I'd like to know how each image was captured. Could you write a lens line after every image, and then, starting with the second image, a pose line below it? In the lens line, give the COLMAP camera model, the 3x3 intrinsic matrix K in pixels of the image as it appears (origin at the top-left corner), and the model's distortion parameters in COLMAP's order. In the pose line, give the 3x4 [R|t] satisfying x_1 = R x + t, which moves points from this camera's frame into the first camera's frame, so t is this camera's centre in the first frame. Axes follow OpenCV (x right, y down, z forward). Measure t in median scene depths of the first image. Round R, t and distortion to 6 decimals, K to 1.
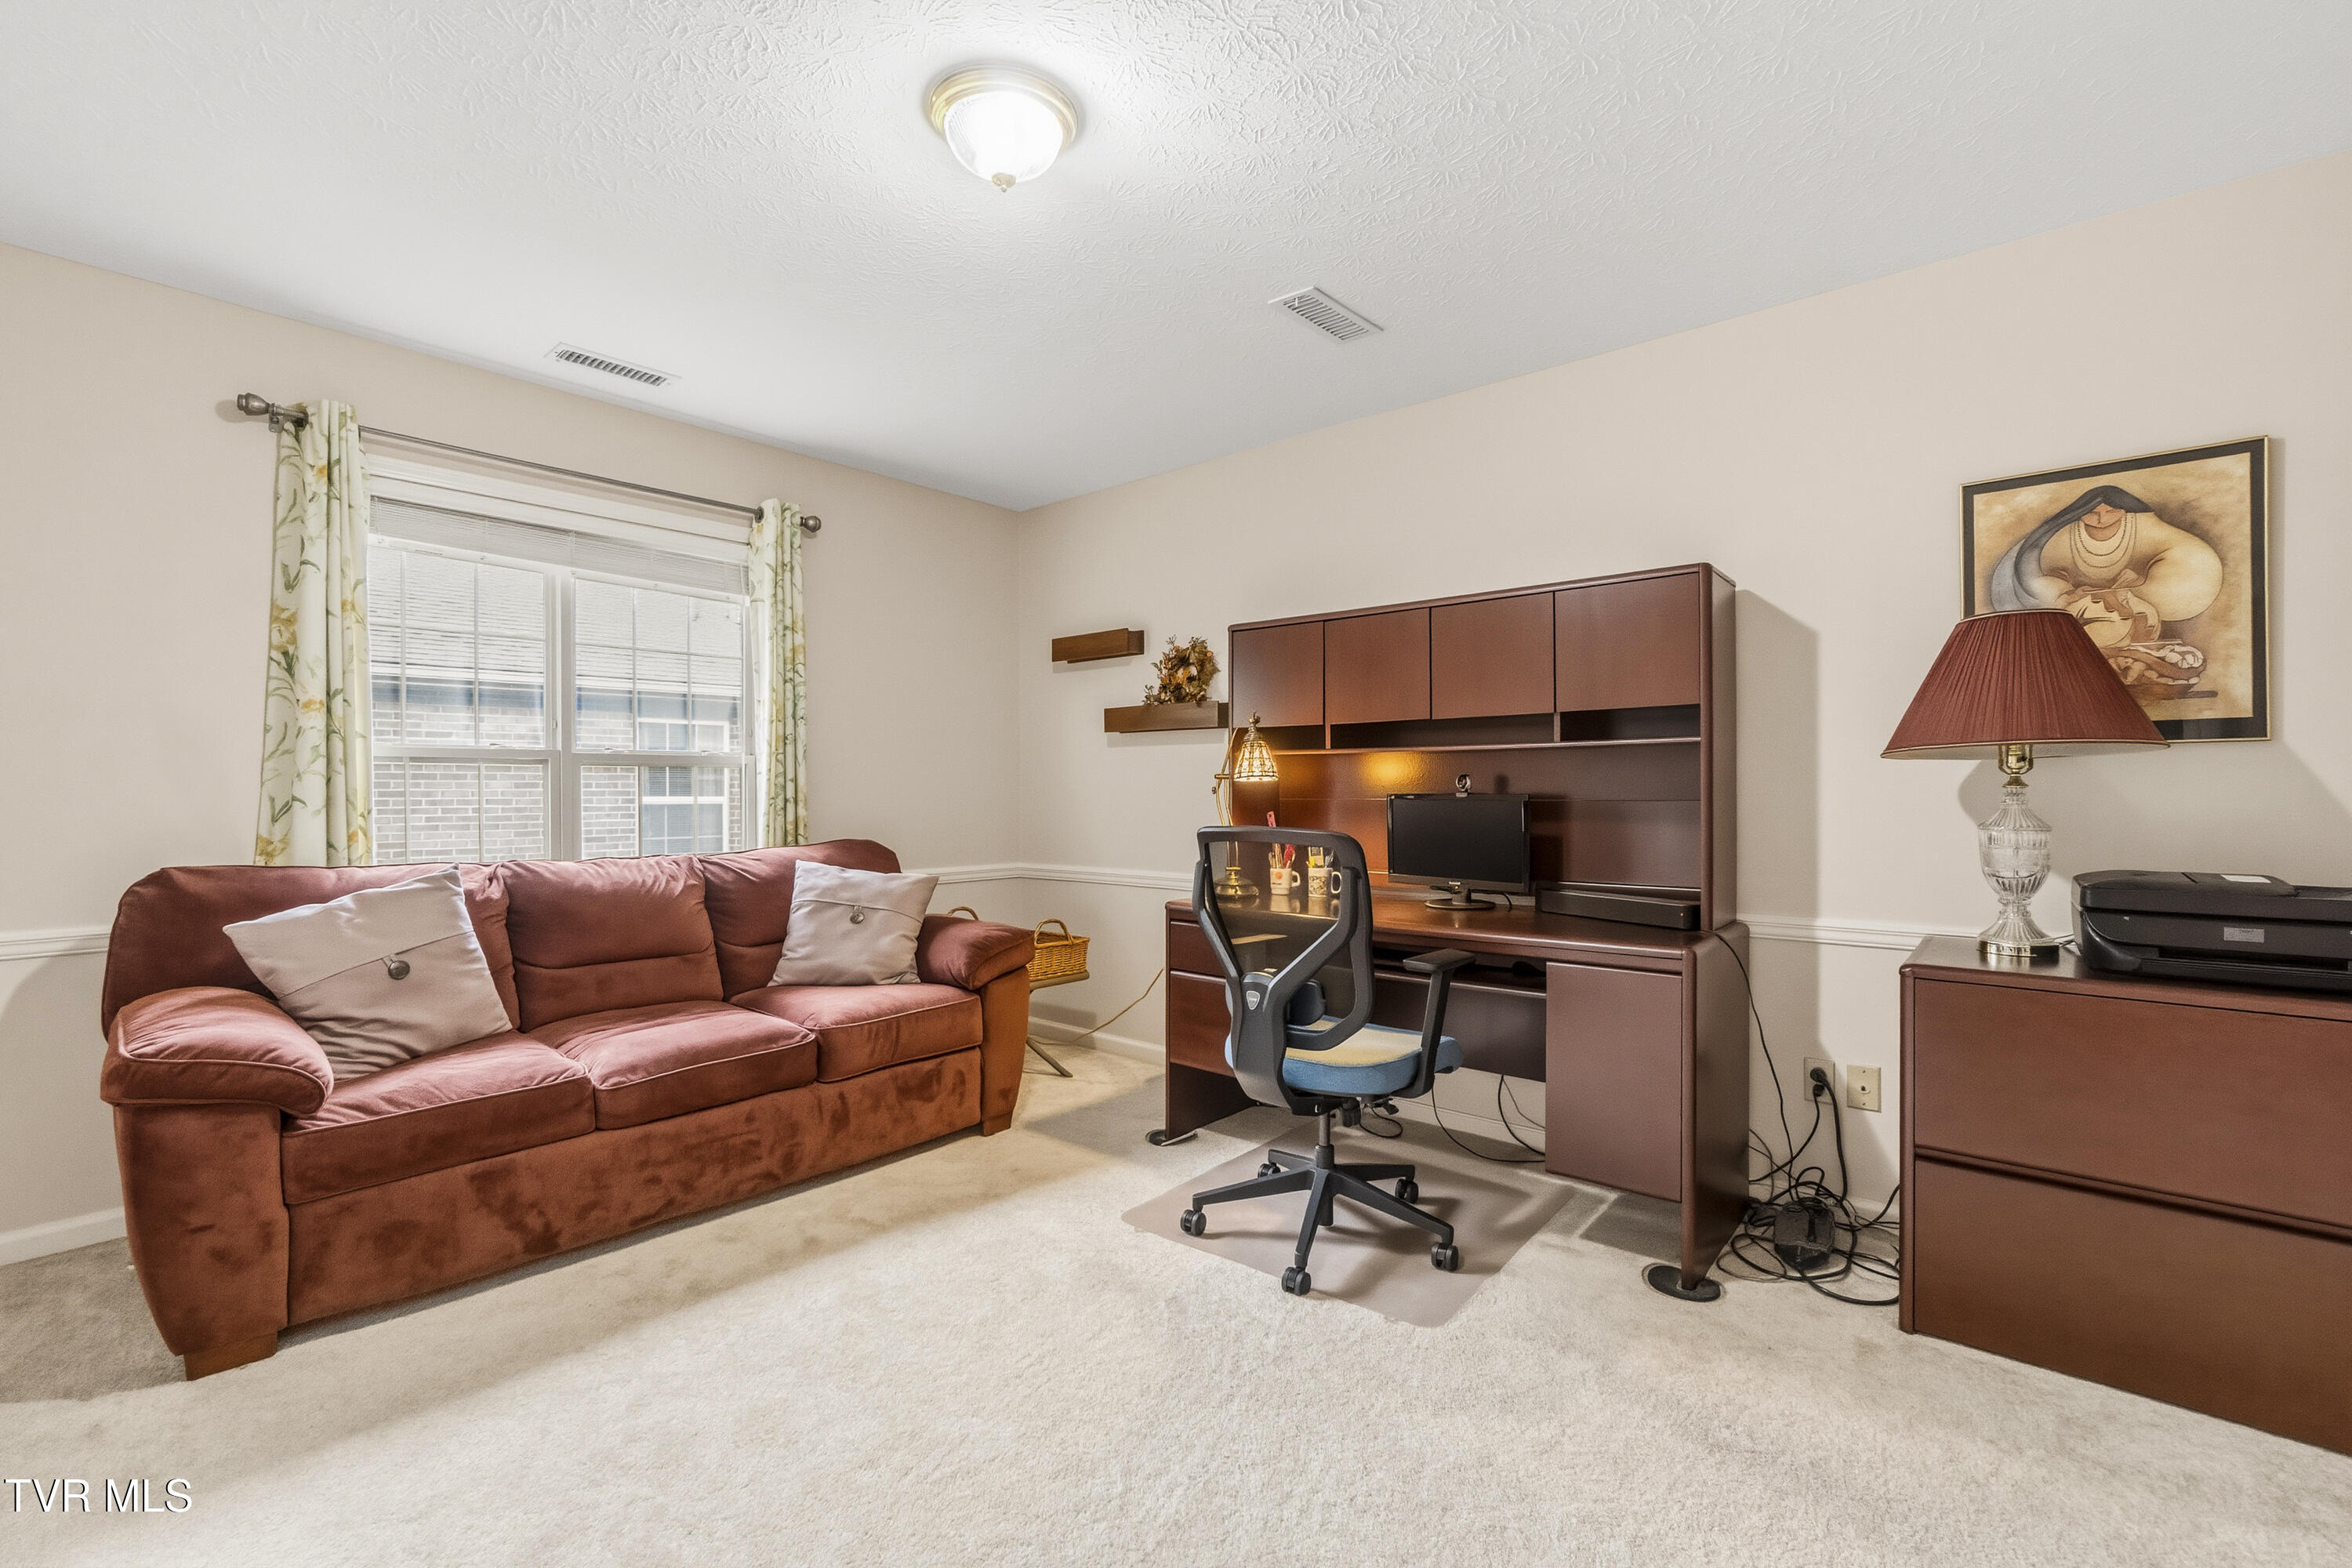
lens RADIAL K [[1010.3, 0, 1176.0], [0, 1010.3, 784.0], [0, 0, 1]] dist [-0.003241, -0.000078]
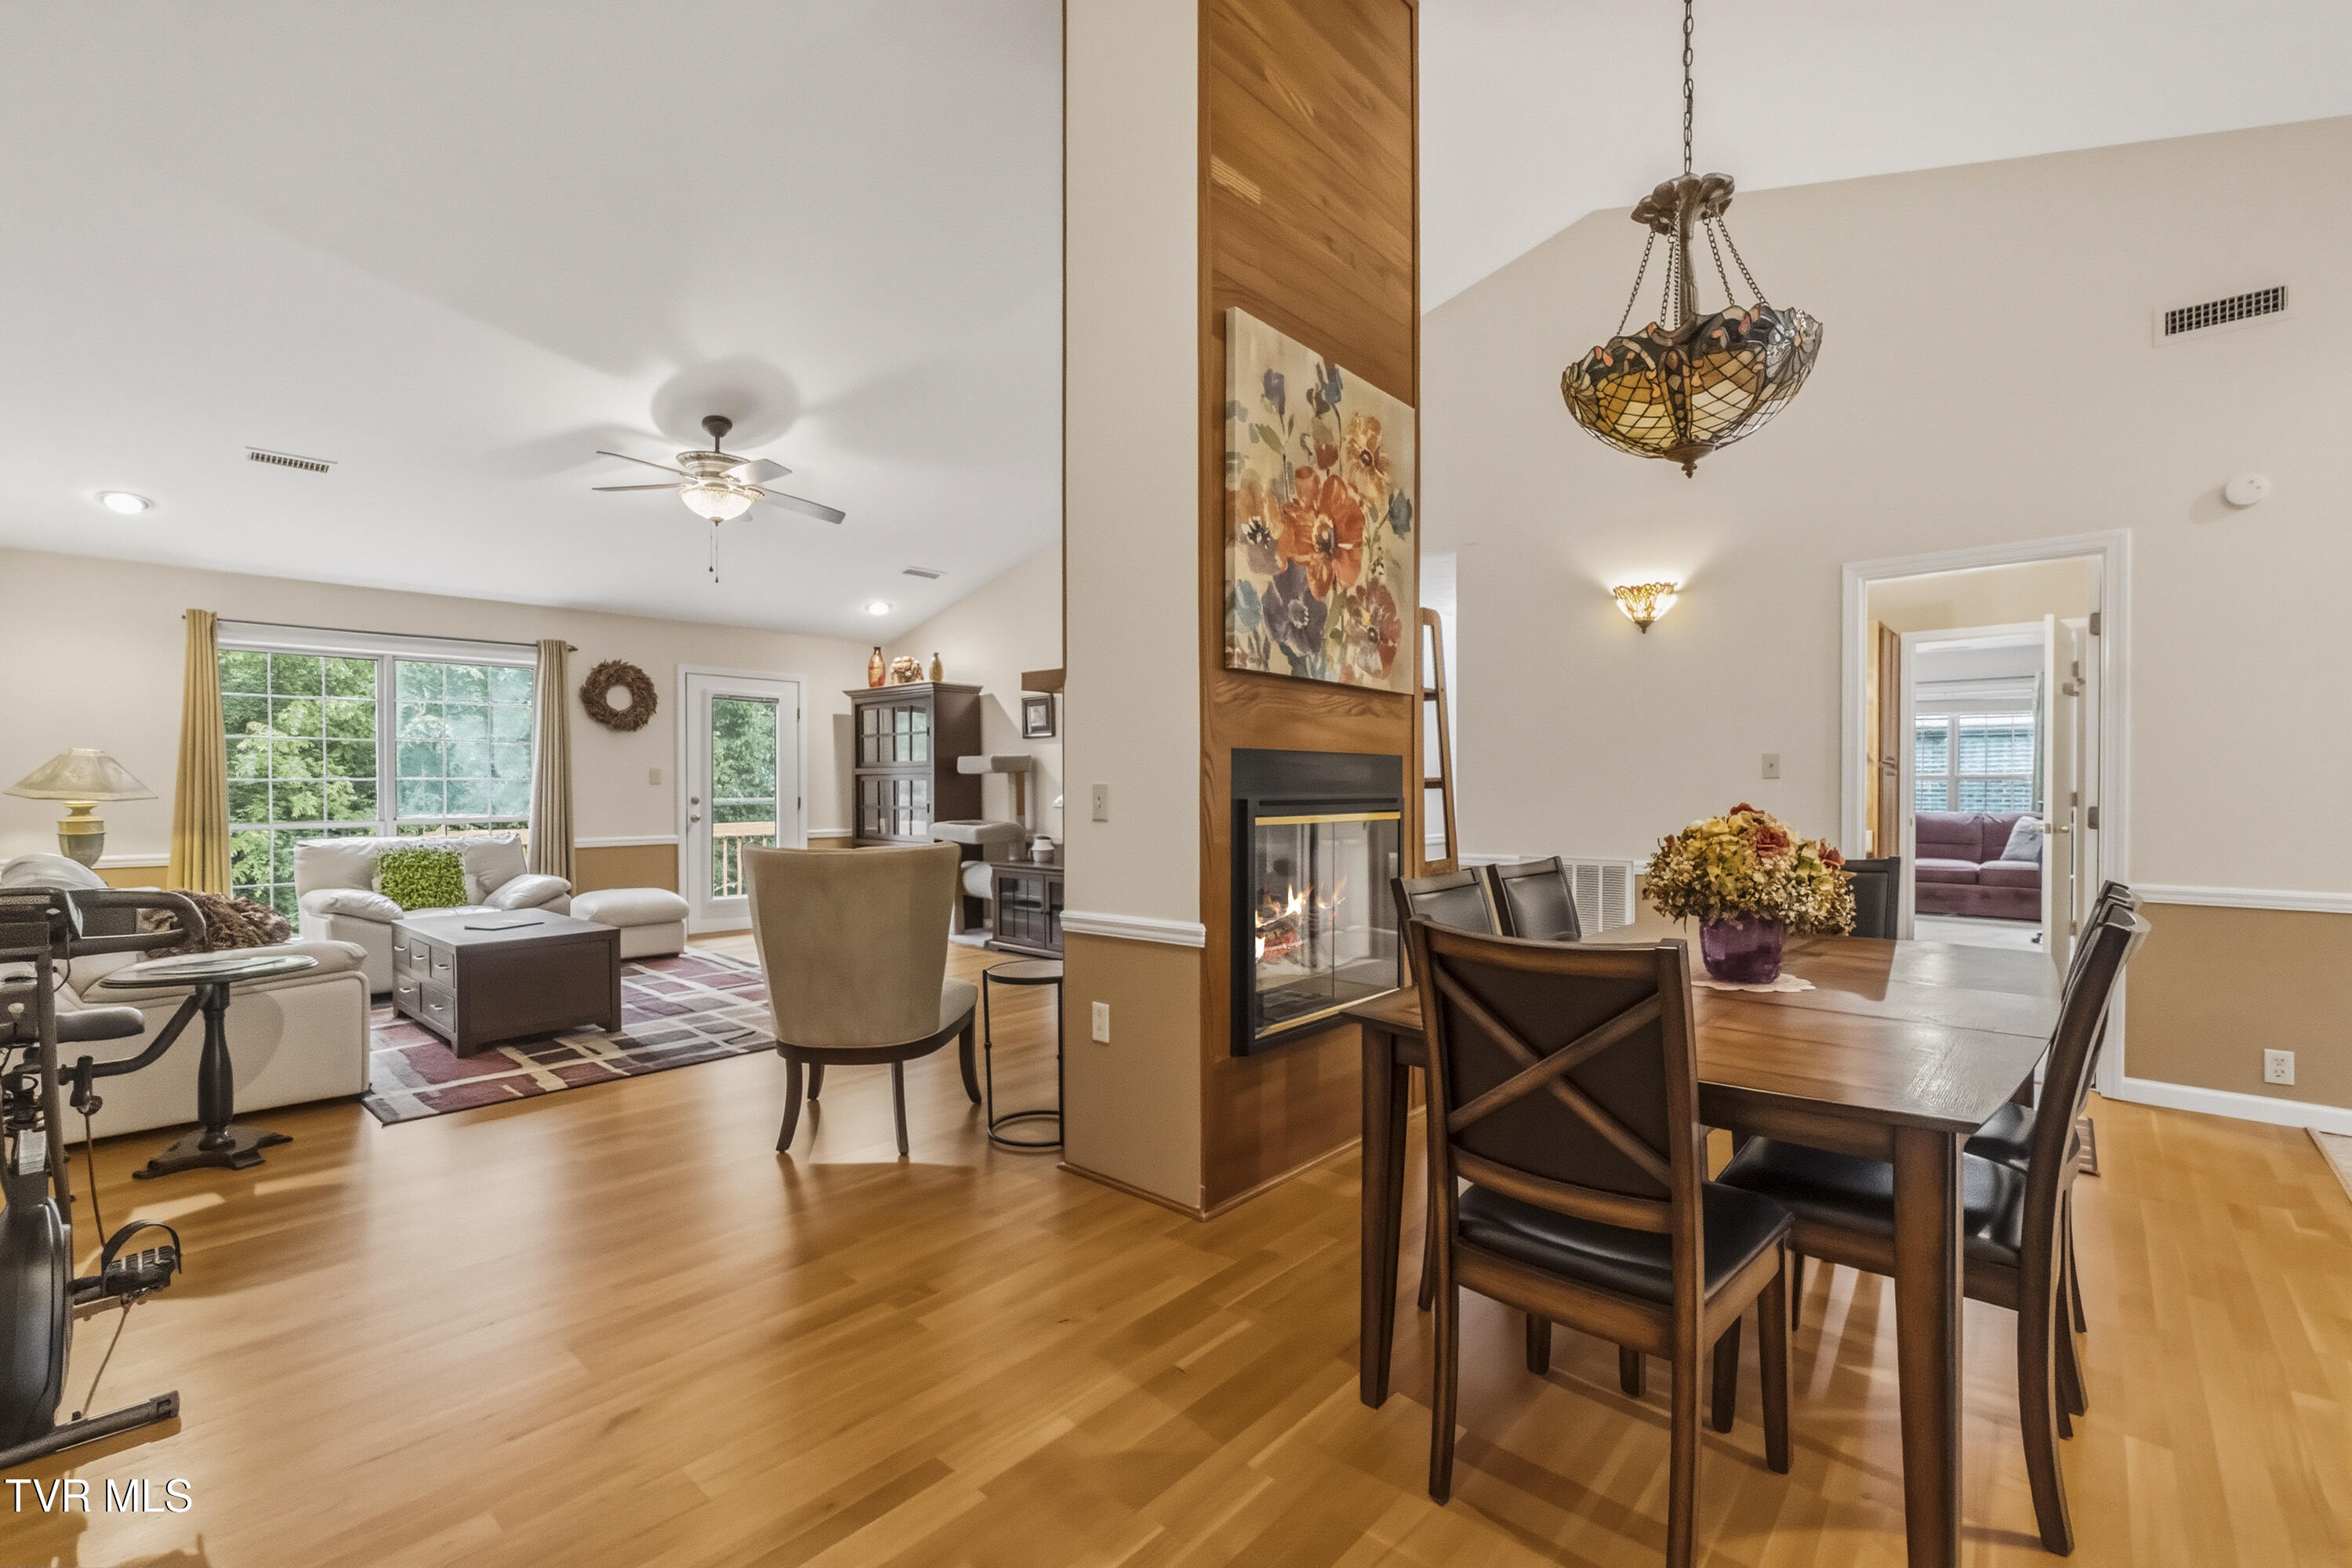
lens RADIAL K [[1018.2, 0, 1162.8], [0, 1018.2, 798.0], [0, 0, 1]] dist [-0.004292, 0.000148]
pose [[-0.015661, 0.012921, -0.999794, 2.839586], [0.002828, 0.999913, 0.012878, -0.014513], [0.999873, -0.002626, -0.015697, -1.463539]]
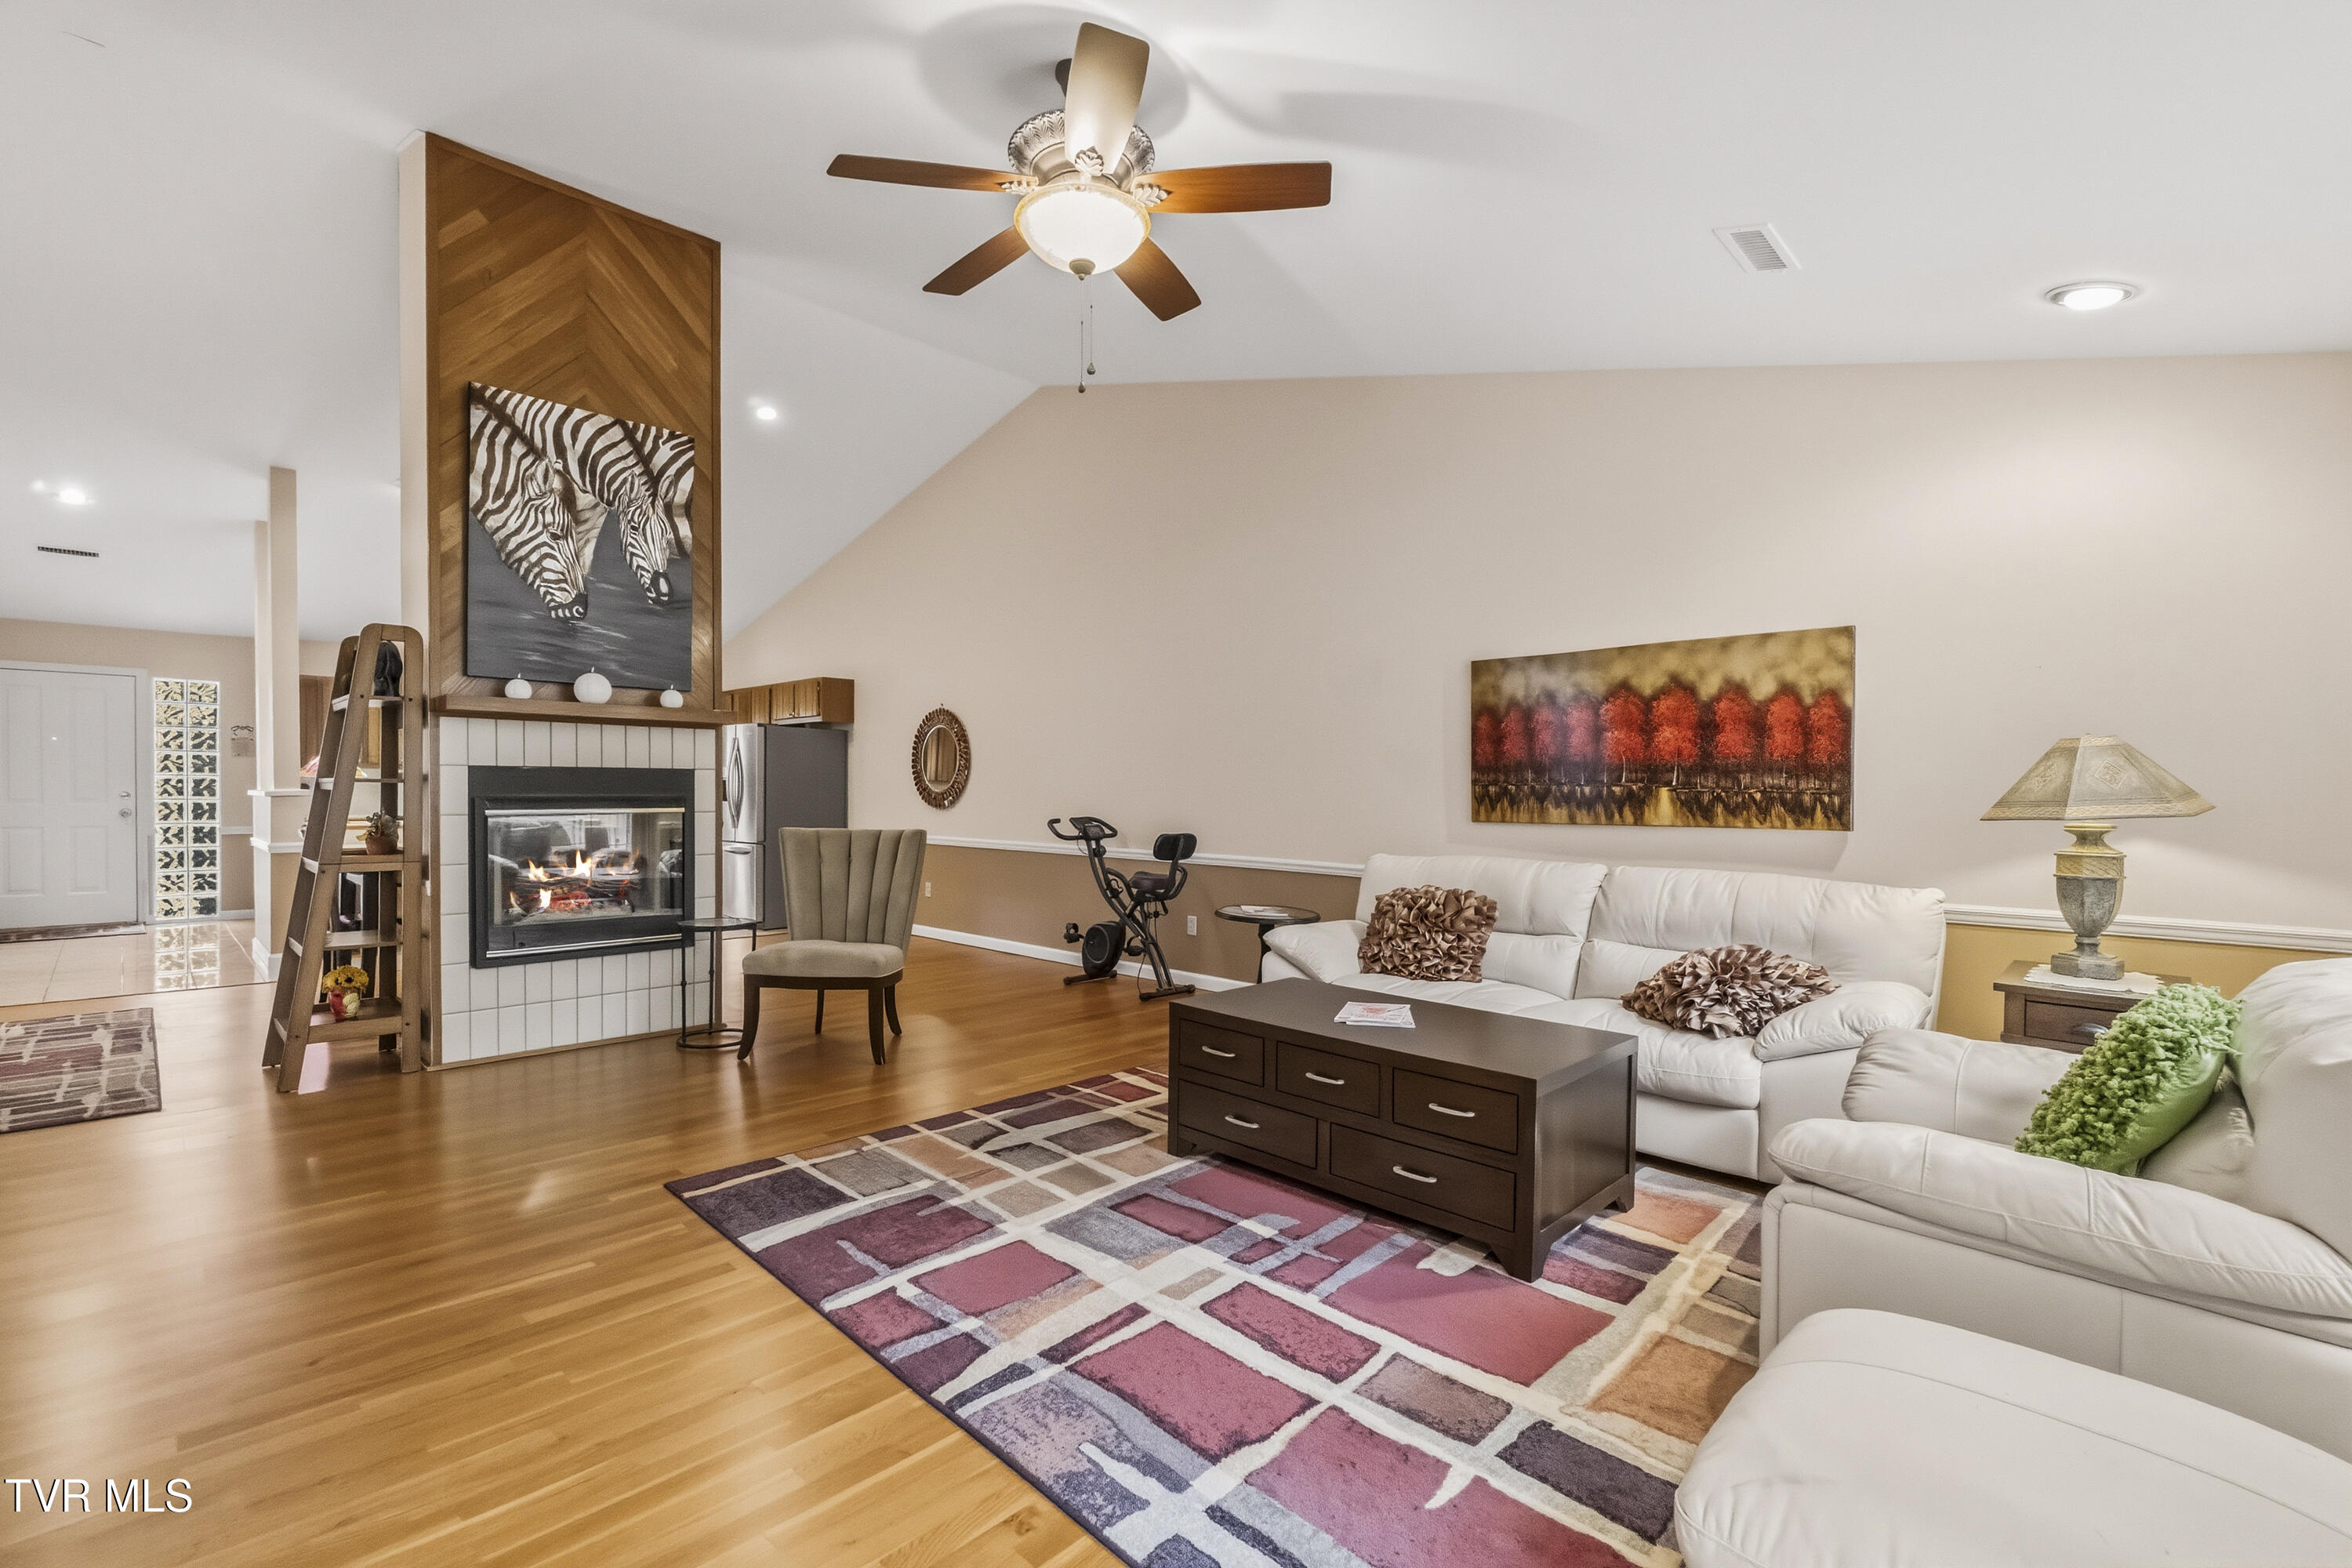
lens RADIAL K [[1026.6, 0, 1144.4], [0, 1026.6, 819.4], [0, 0, 1]] dist [-0.007025, 0.000027]
pose [[0.062107, -0.028664, 0.997658, -0.114548], [-0.007984, 0.999541, 0.029215, -0.018665], [-0.998038, -0.009780, 0.061850, -2.477494]]
